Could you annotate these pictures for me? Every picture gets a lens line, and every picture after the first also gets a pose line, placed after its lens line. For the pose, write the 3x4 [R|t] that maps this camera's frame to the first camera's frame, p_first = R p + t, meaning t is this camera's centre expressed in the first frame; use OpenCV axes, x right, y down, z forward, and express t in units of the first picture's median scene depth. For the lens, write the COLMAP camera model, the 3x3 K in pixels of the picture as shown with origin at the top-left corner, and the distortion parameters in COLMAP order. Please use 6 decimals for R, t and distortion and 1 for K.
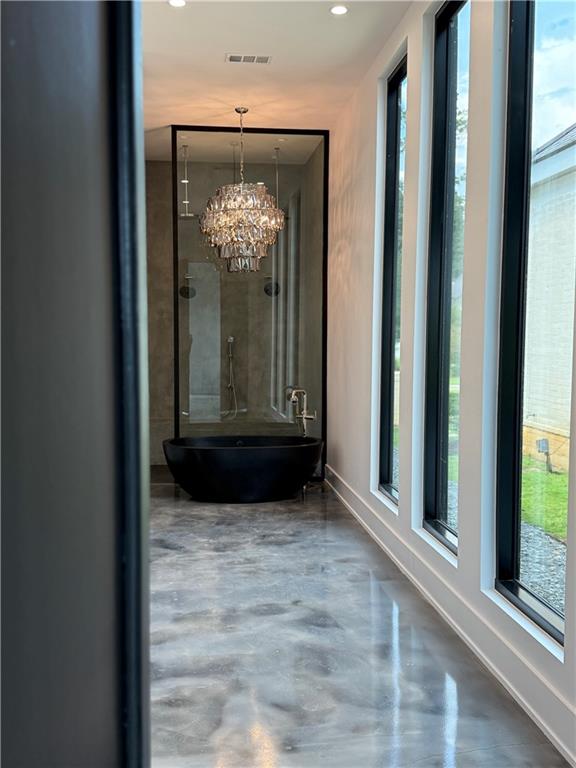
lens RADIAL K [[776.7, 0, 287.4], [0, 776.7, 388.3], [0, 0, 1]] dist [0.070044, 0.001575]
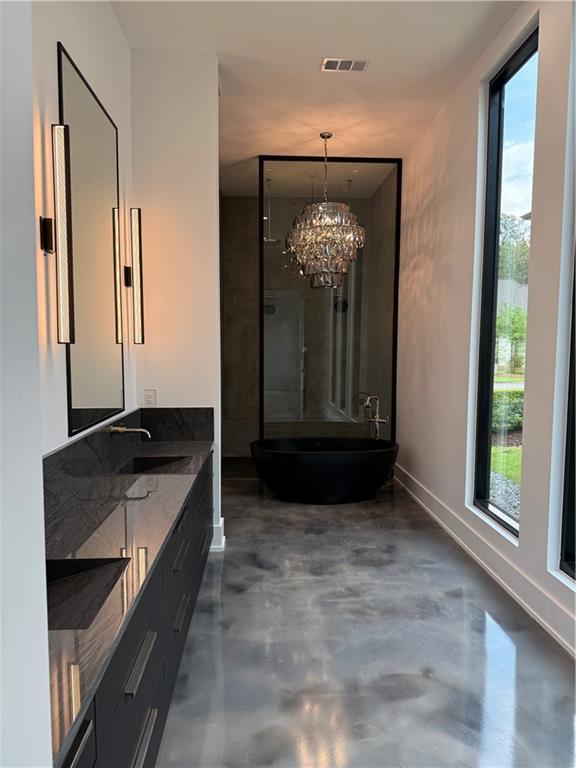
lens RADIAL K [[538.9, 0, 288.0], [0, 538.9, 384.0], [0, 0, 1]] dist [-0.000872, -0.000723]
pose [[0.997879, 0.002089, -0.065057, -0.066773], [-0.001828, 0.999990, 0.004060, -0.021913], [0.065065, -0.003932, 0.997873, 0.287332]]
